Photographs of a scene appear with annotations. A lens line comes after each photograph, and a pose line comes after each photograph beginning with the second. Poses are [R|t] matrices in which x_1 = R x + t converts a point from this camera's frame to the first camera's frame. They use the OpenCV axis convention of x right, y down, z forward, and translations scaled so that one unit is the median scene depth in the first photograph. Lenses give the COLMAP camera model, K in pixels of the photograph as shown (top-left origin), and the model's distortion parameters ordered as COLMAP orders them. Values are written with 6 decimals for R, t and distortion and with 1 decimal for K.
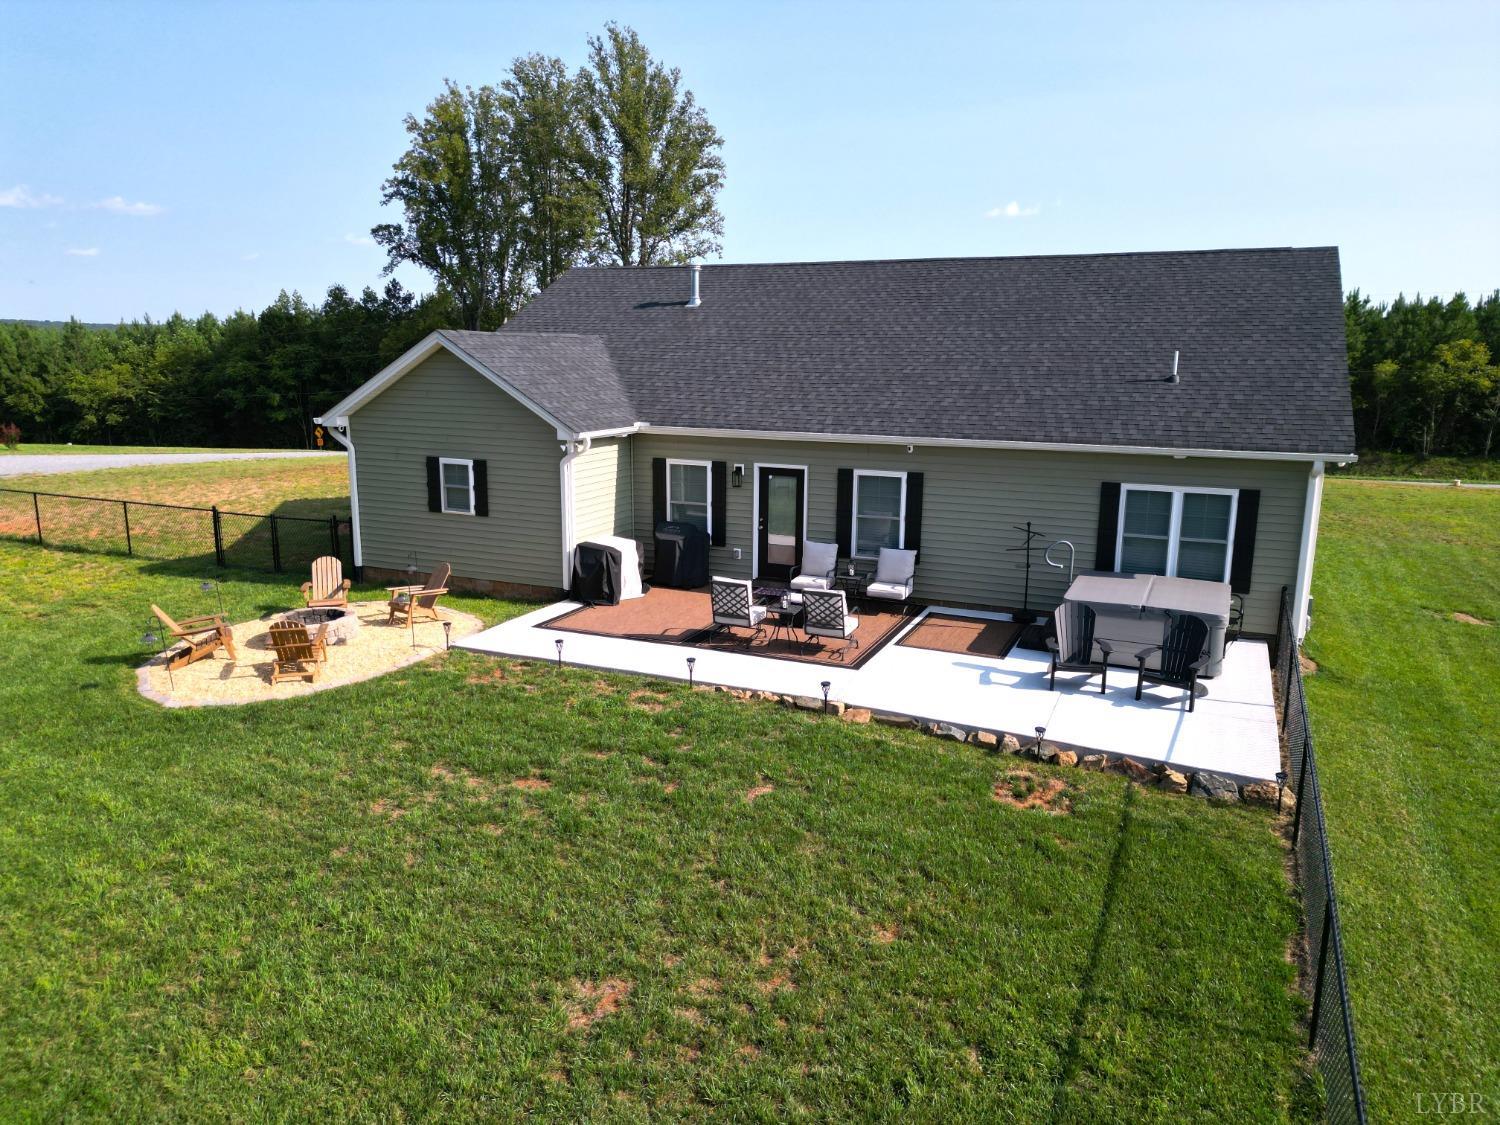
lens RADIAL K [[1041.9, 0, 744.5], [0, 1041.9, 564.7], [0, 0, 1]] dist [0.089775, -0.093497]
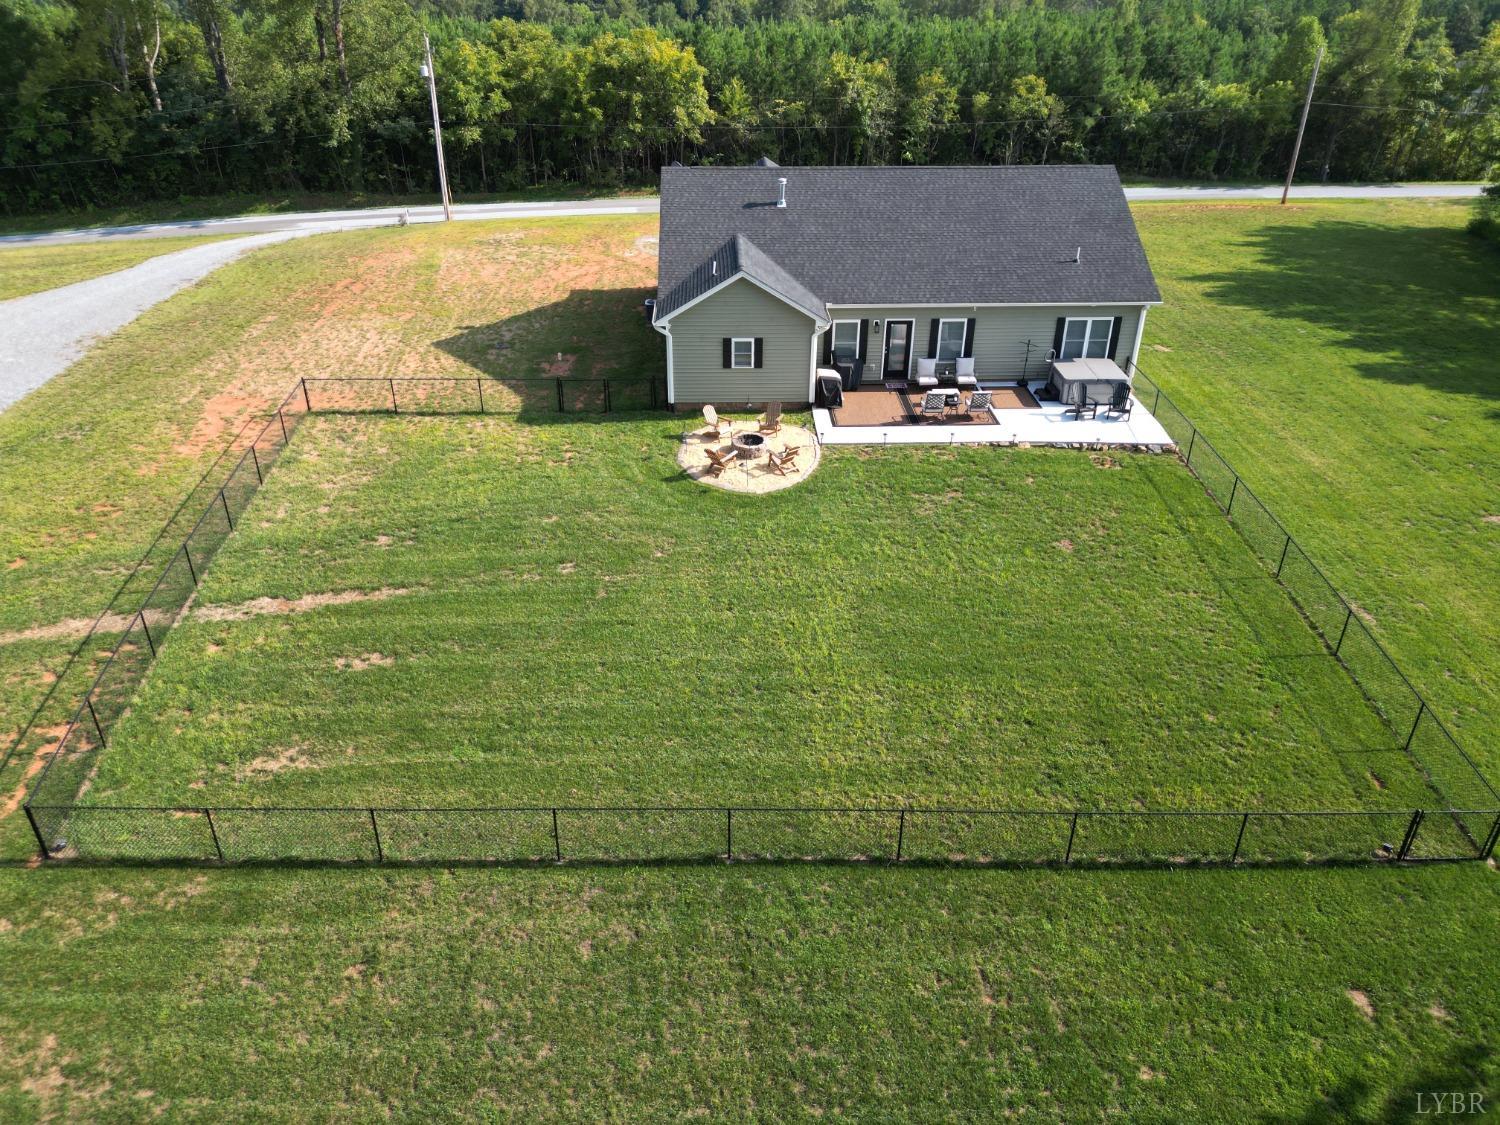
lens RADIAL K [[1057.3, 0, 742.4], [0, 1057.3, 562.9], [0, 0, 1]] dist [0.094309, -0.096283]
pose [[0.902231, -0.212222, 0.375422, -1.210032], [0.089953, 0.943998, 0.317453, -0.366207], [-0.421768, -0.252645, 0.870794, -0.799130]]
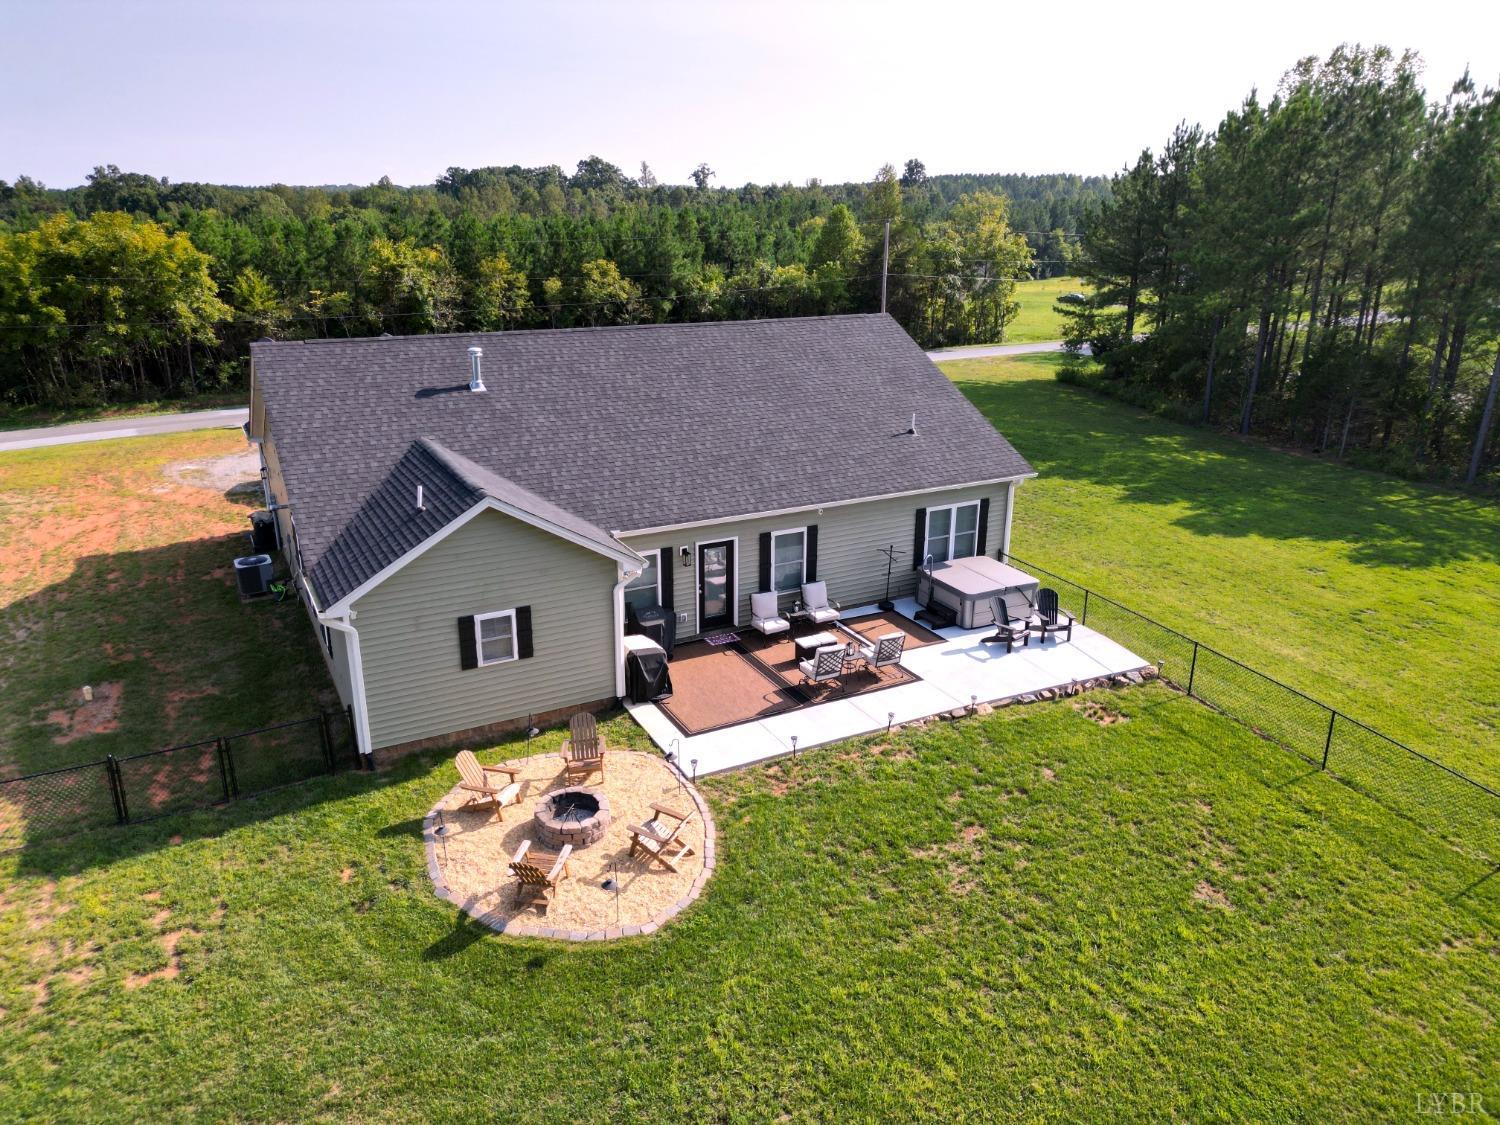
lens RADIAL K [[1057.3, 0, 742.4], [0, 1057.3, 562.9], [0, 0, 1]] dist [0.094309, -0.096283]
pose [[0.621485, -0.258249, 0.739638, -0.998552], [0.161215, 0.966058, 0.201843, -0.360689], [-0.766659, -0.006201, 0.642024, 0.200897]]
